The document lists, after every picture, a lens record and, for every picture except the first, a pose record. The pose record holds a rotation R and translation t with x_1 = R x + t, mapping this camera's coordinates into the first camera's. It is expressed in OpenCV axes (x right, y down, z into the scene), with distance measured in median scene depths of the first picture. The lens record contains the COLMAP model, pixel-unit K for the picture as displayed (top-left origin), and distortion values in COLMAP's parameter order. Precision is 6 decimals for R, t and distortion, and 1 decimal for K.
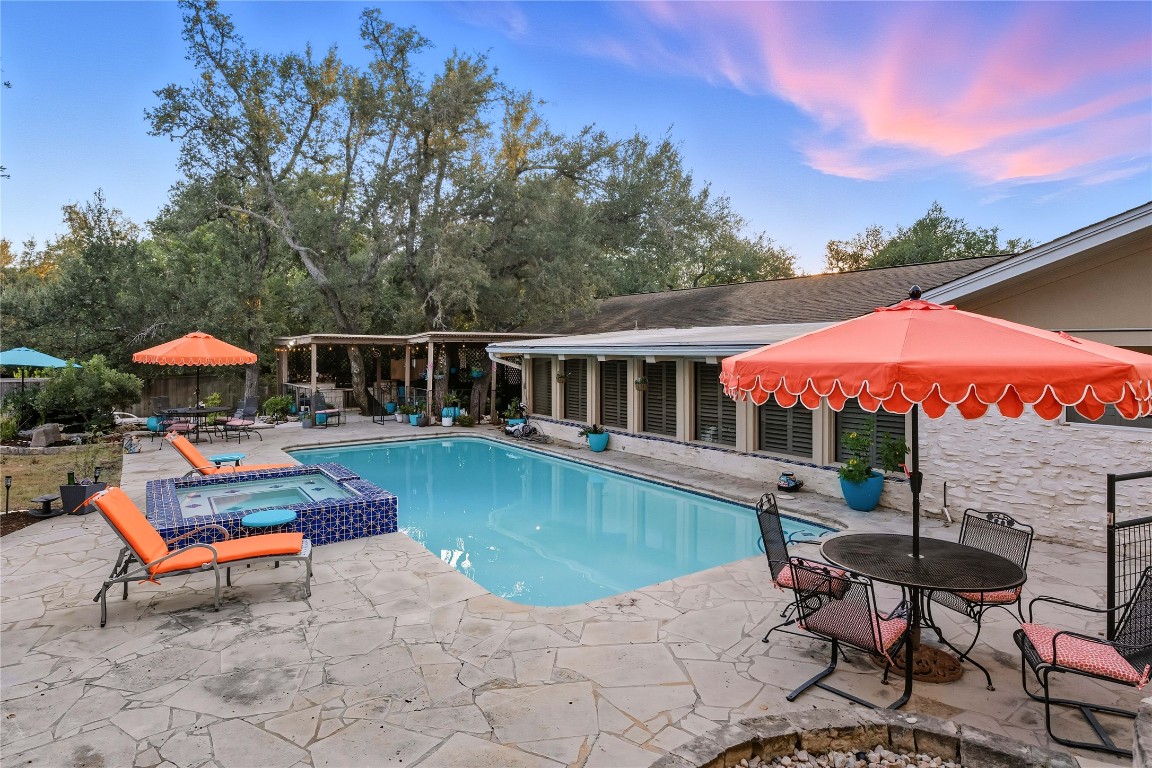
lens RADIAL K [[626.9, 0, 563.4], [0, 626.9, 364.1], [0, 0, 1]] dist [0.002992, 0.001512]
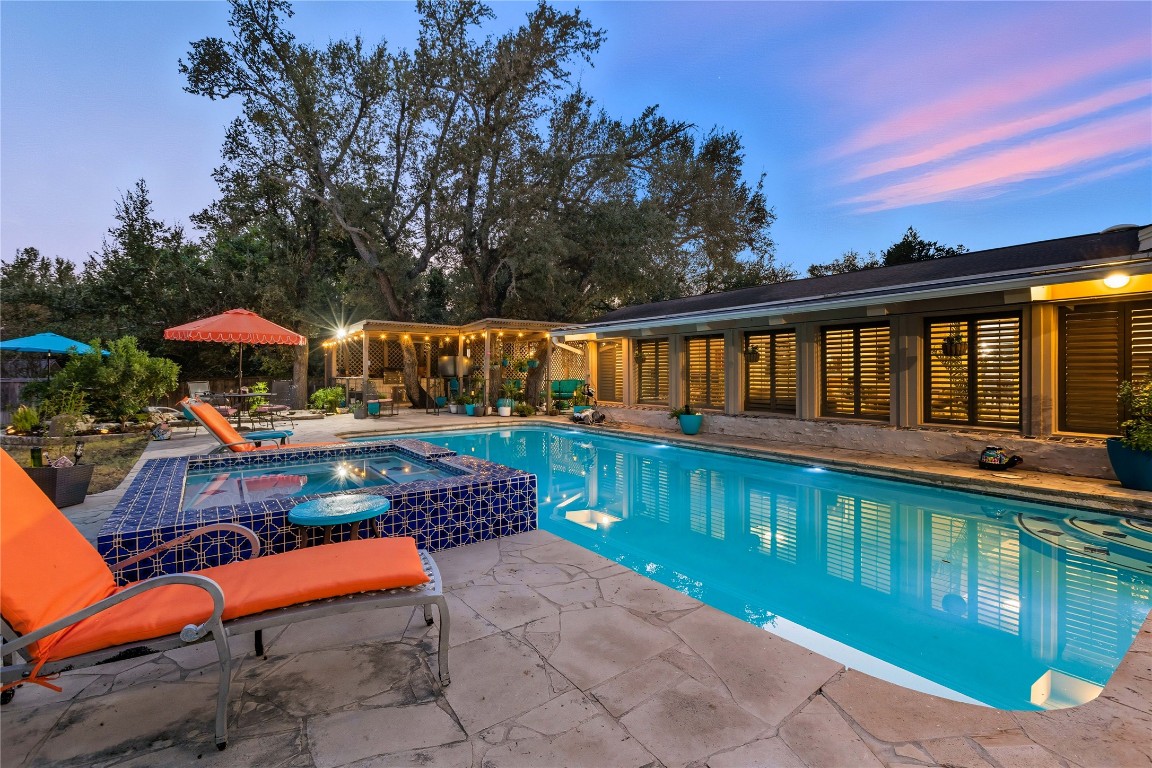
lens RADIAL K [[516.0, 0, 577.1], [0, 516.0, 377.0], [0, 0, 1]] dist [0.004011, -0.000112]
pose [[0.999389, -0.004122, 0.034697, -0.121099], [0.004632, 0.999882, -0.014643, 0.060098], [-0.034633, 0.014795, 0.999291, 0.236618]]
